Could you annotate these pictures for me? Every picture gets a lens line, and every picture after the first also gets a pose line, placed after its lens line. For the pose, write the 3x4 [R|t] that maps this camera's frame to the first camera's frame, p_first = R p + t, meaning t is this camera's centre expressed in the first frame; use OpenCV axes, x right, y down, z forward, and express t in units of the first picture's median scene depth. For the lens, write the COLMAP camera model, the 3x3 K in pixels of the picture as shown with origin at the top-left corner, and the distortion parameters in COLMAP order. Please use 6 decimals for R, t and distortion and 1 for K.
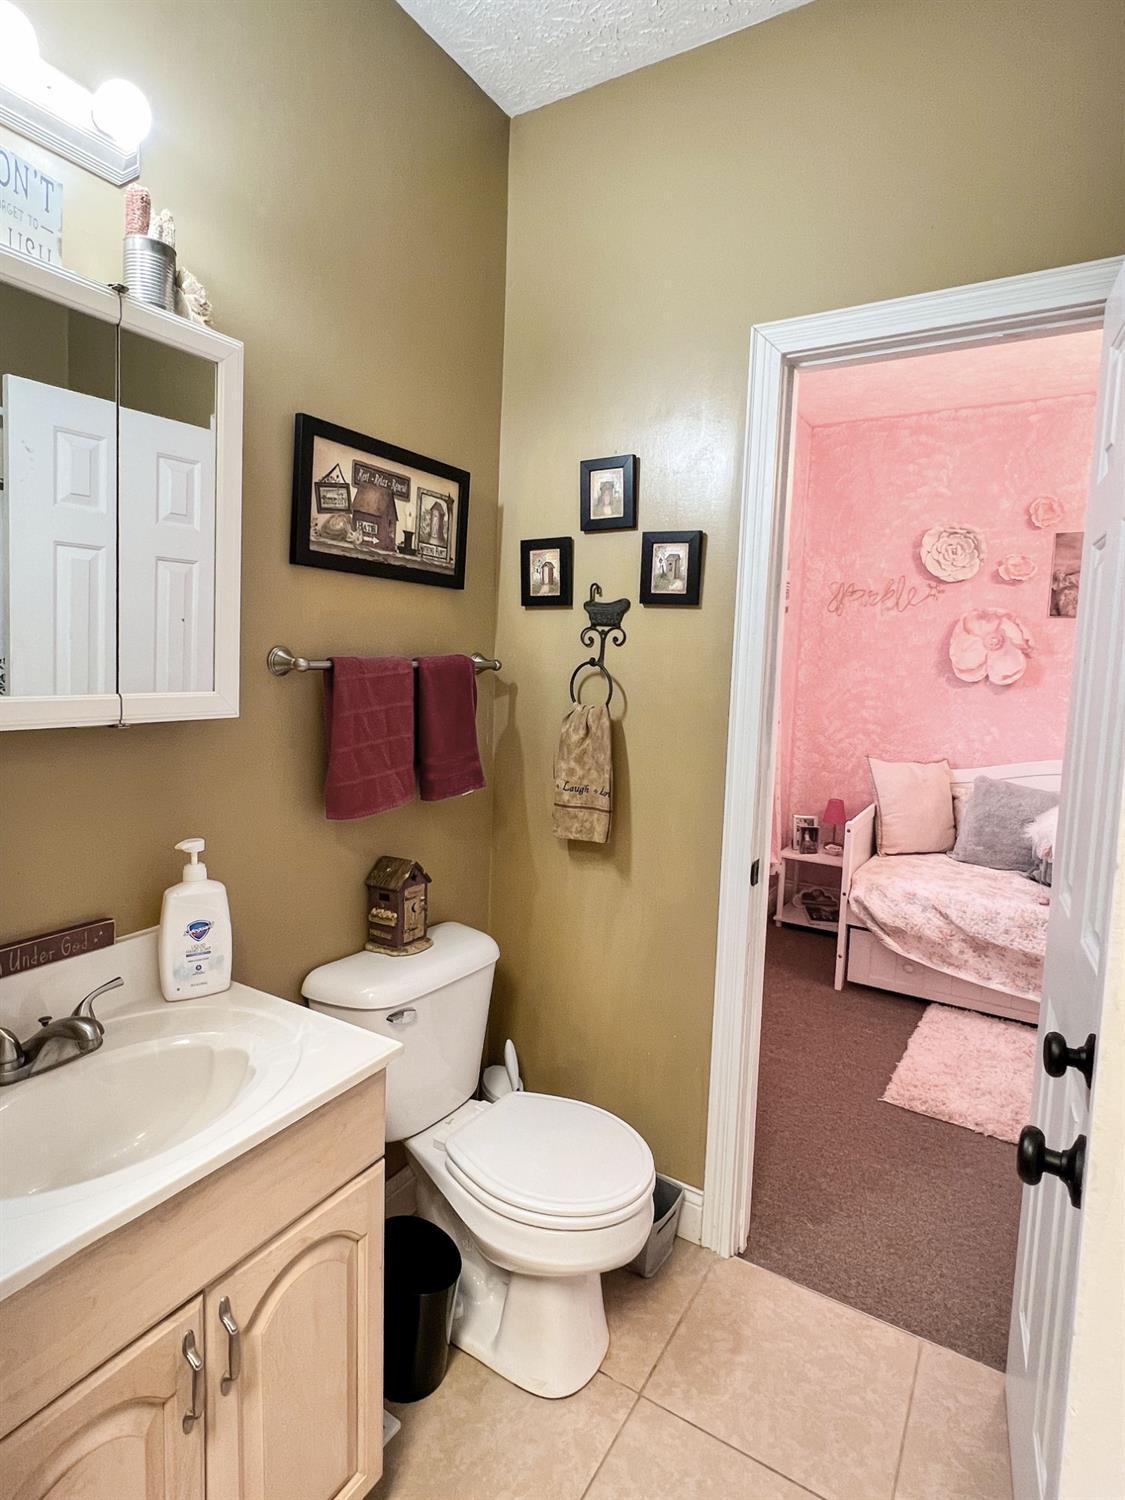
lens RADIAL K [[781.7, 0, 564.0], [0, 781.7, 725.6], [0, 0, 1]] dist [0.002647, -0.000056]
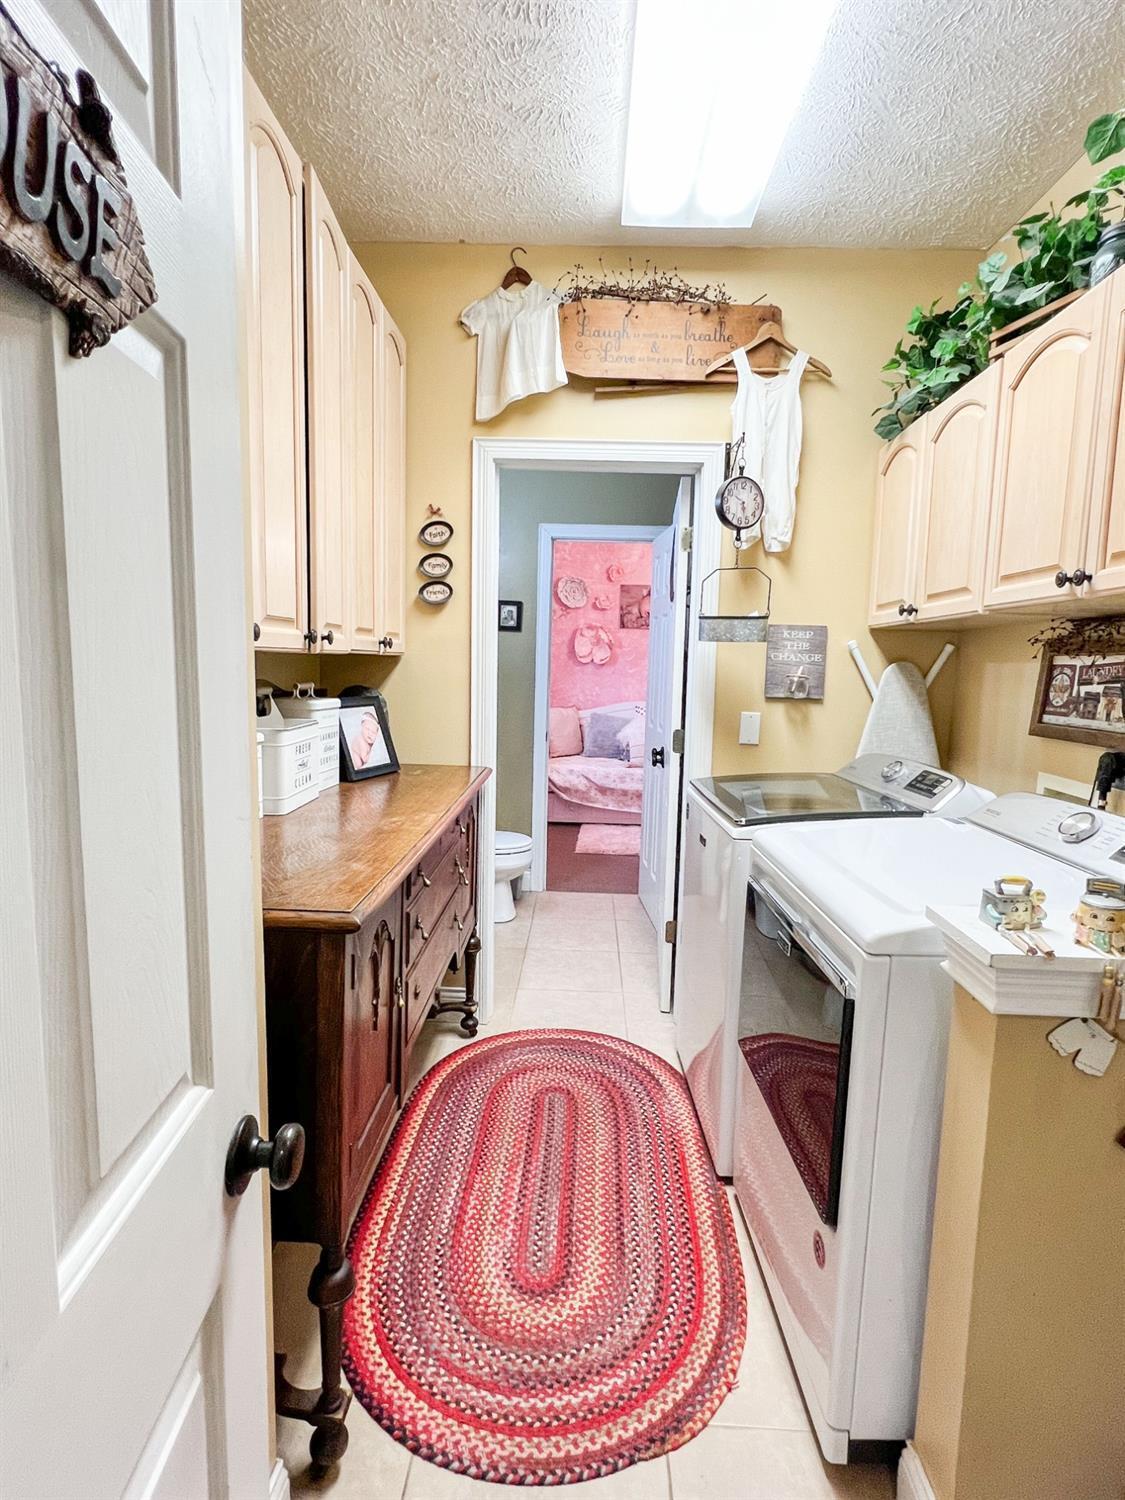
lens RADIAL K [[781.7, 0, 561.0], [0, 781.7, 757.3], [0, 0, 1]] dist [0.002647, -0.000056]
pose [[0.865080, -0.073632, 0.496201, -0.485033], [0.046519, 0.996682, 0.066796, 0.042451], [-0.499472, -0.034701, 0.865634, -0.607596]]
